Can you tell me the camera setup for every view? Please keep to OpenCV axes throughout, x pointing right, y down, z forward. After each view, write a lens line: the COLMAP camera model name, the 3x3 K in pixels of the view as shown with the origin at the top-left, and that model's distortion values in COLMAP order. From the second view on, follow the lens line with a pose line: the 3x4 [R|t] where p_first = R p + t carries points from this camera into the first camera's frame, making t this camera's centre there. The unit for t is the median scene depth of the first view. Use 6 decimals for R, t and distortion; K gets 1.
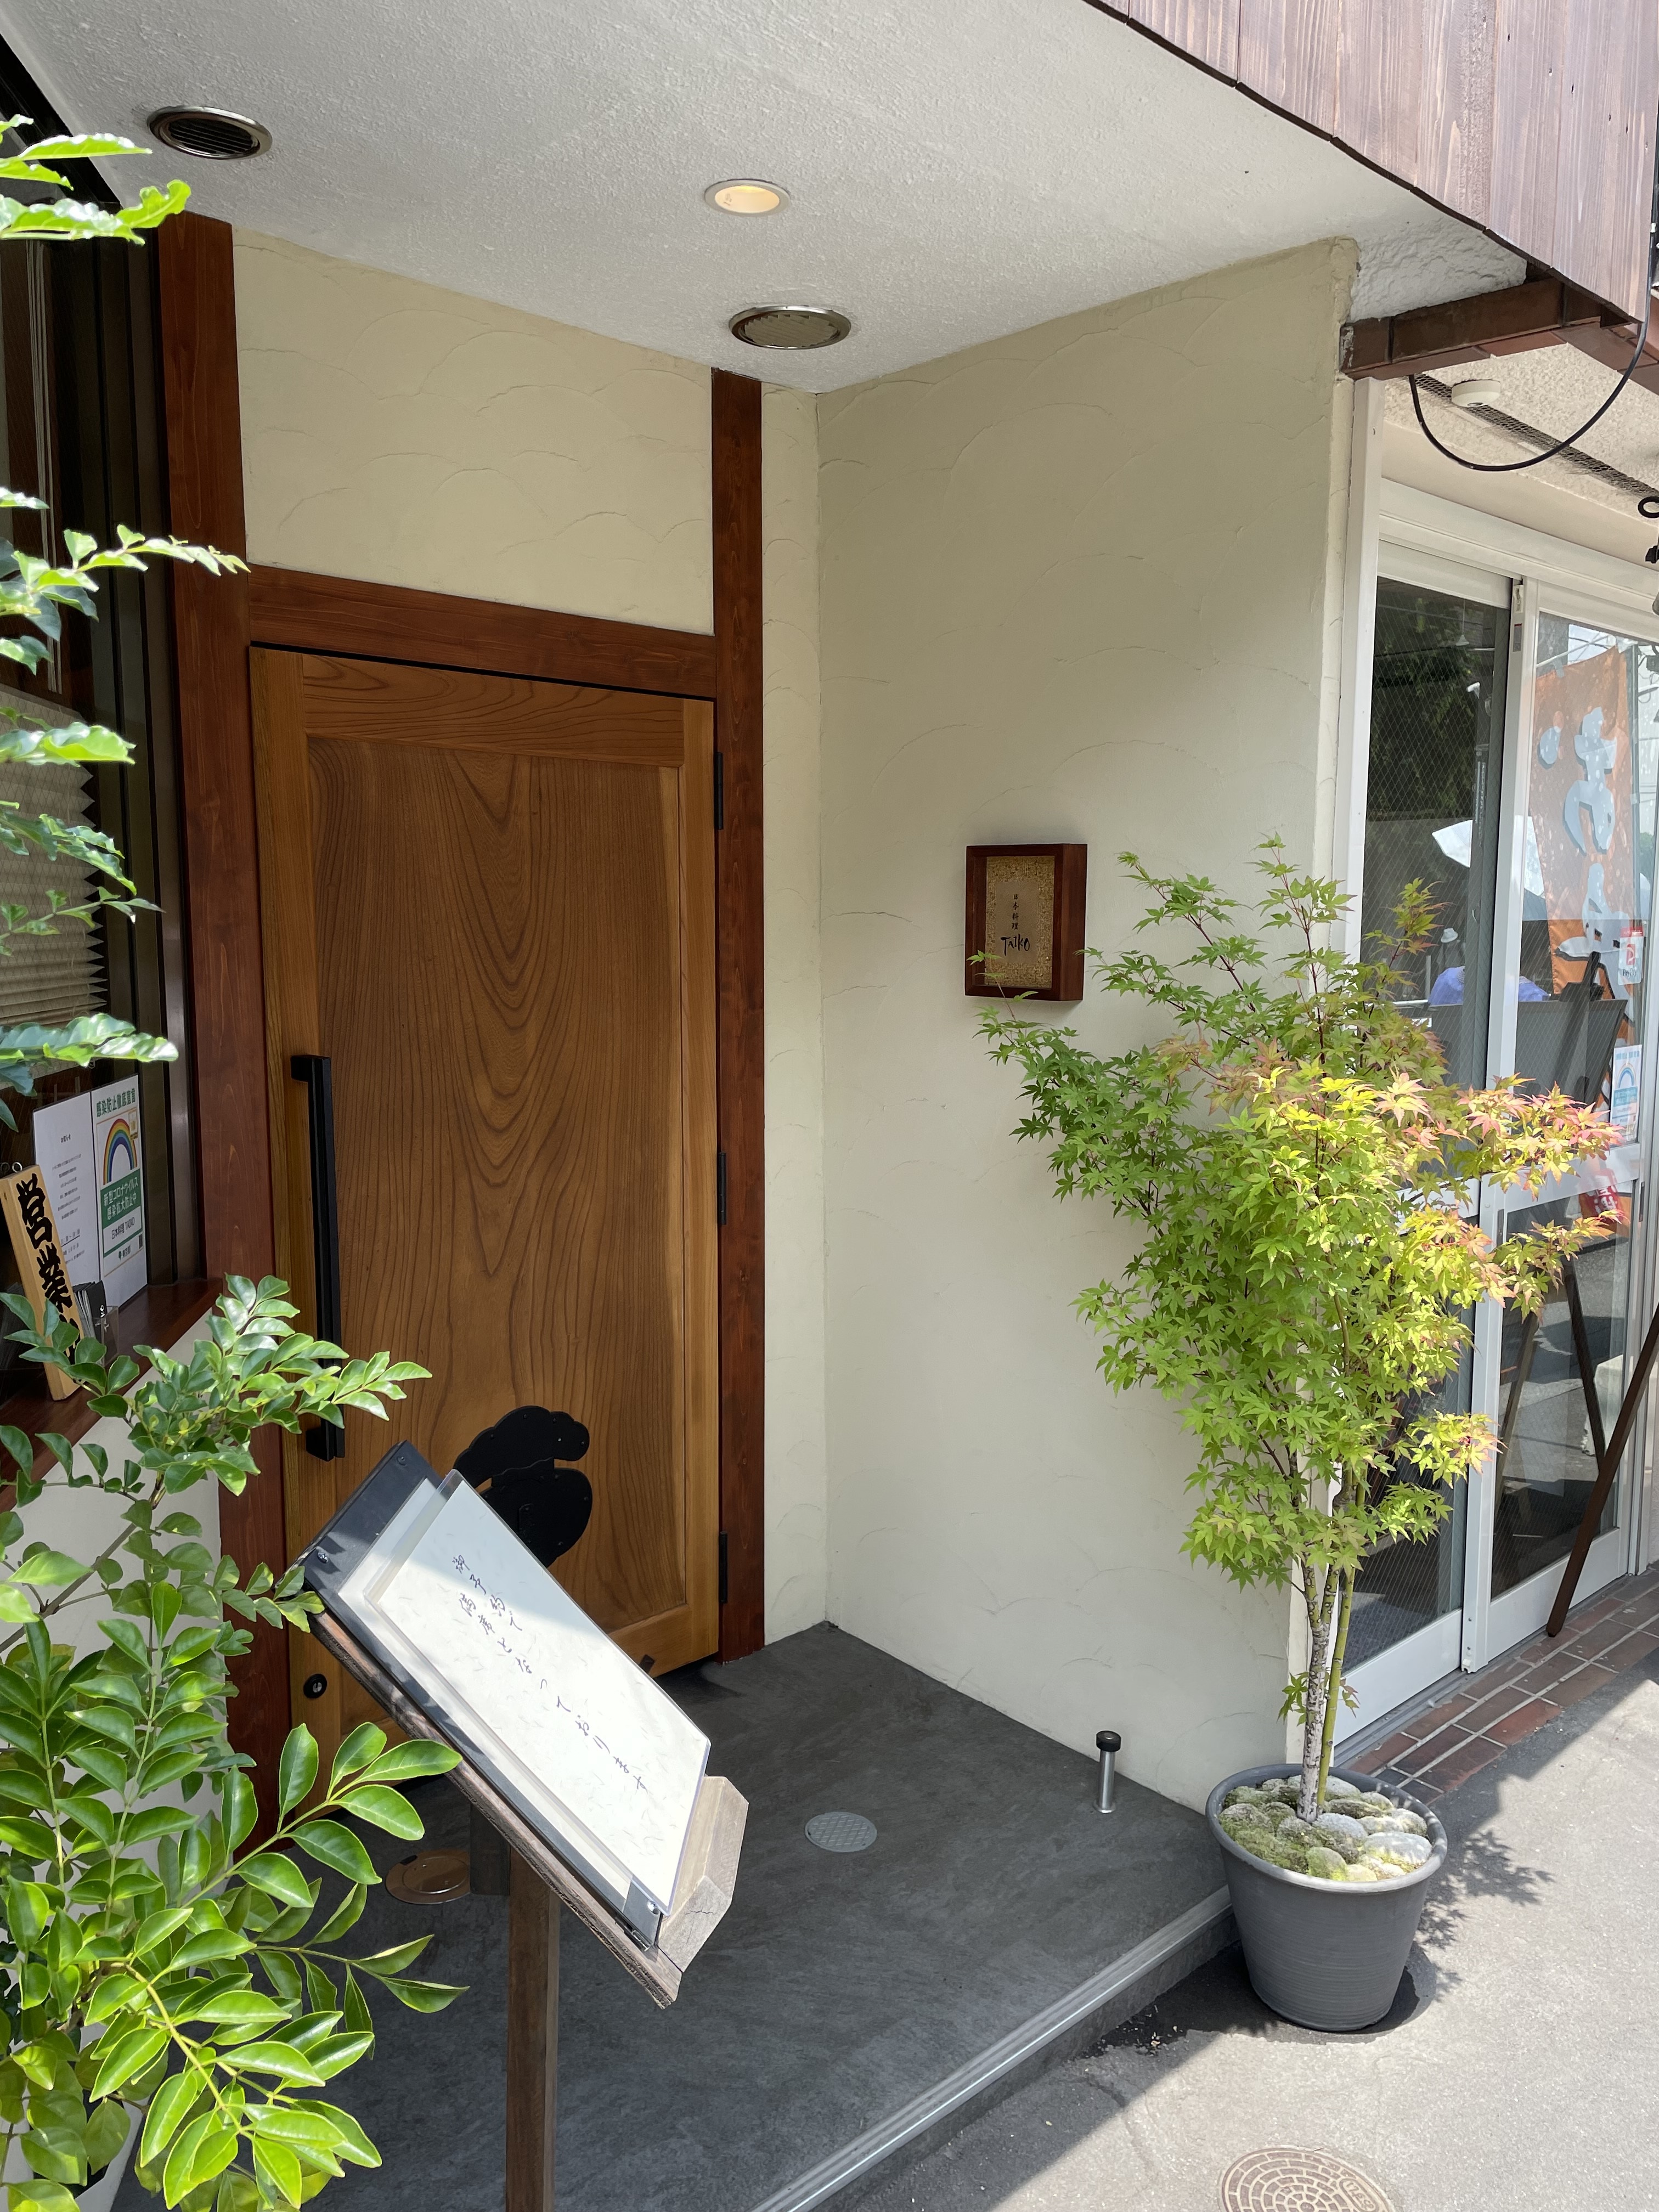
lens RADIAL K [[1638.0, 0, 826.9], [0, 1638.0, 1080.8], [0, 0, 1]] dist [0.082200, -0.112783]
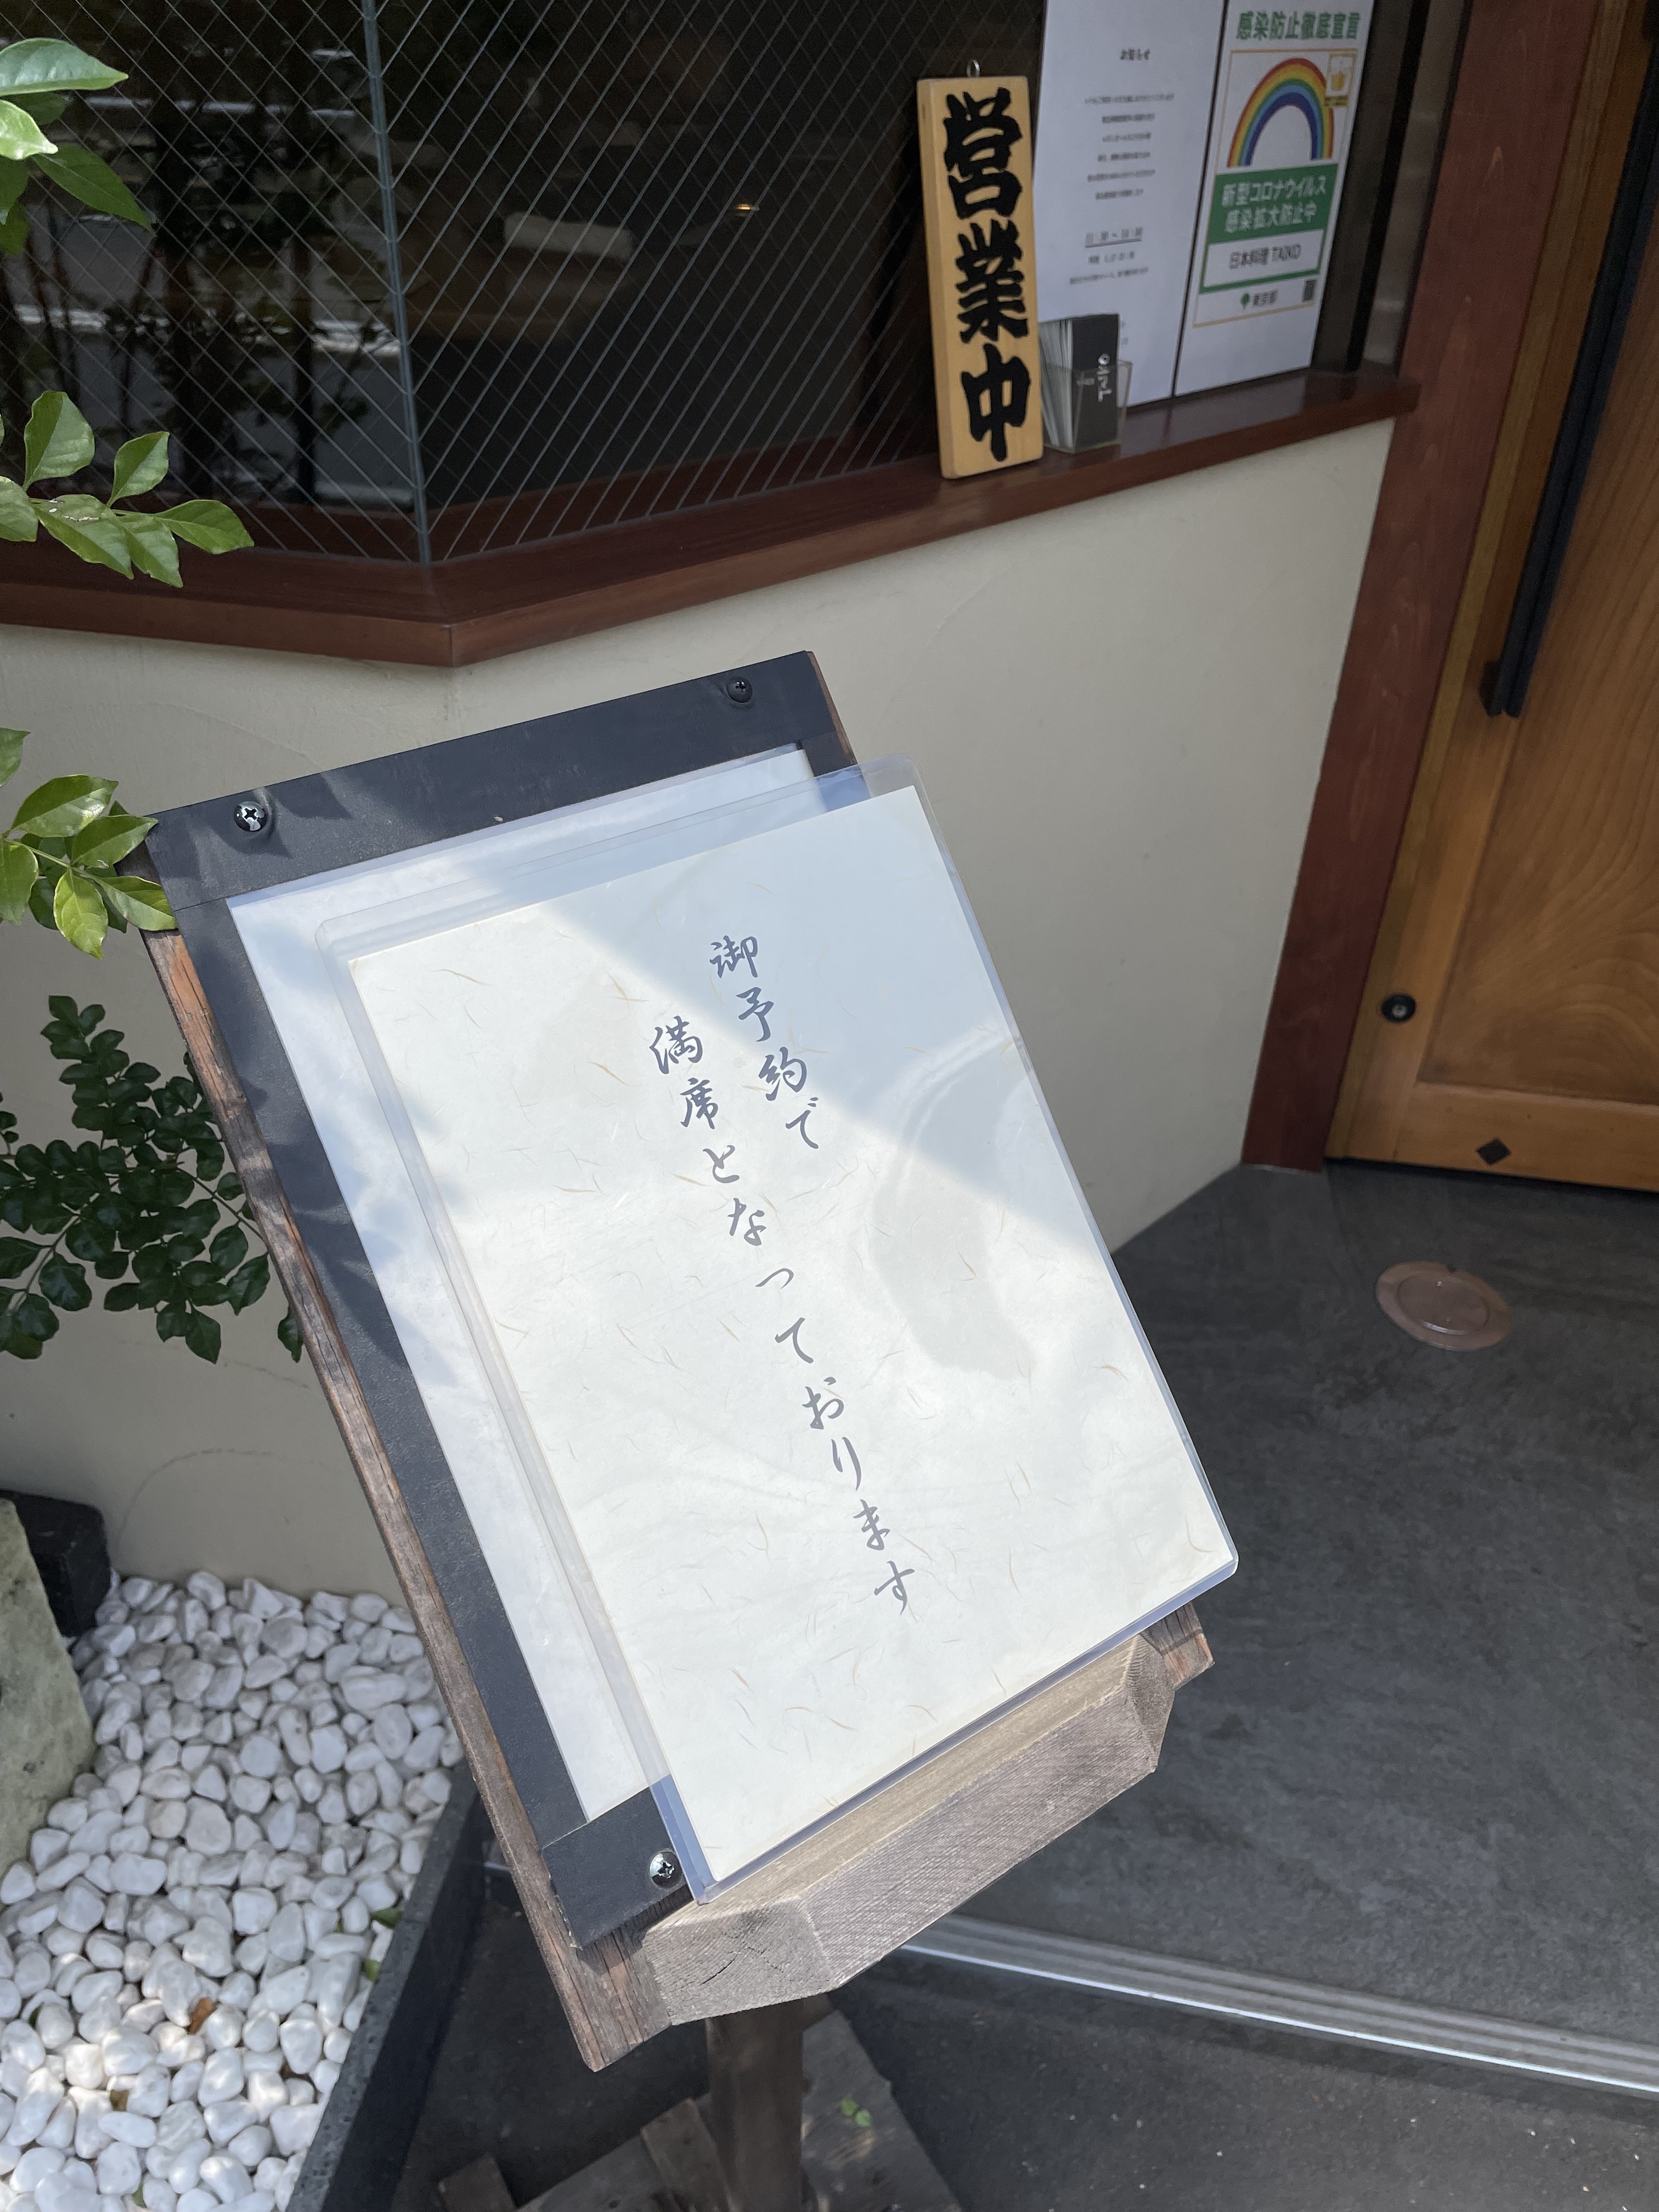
lens RADIAL K [[1638.0, 0, 826.9], [0, 1638.0, 1080.8], [0, 0, 1]] dist [0.082200, -0.112783]
pose [[0.584941, 0.467360, -0.662887, 0.065136], [-0.110170, 0.855501, 0.505945, 0.065780], [0.803559, -0.222918, 0.551906, 0.520879]]
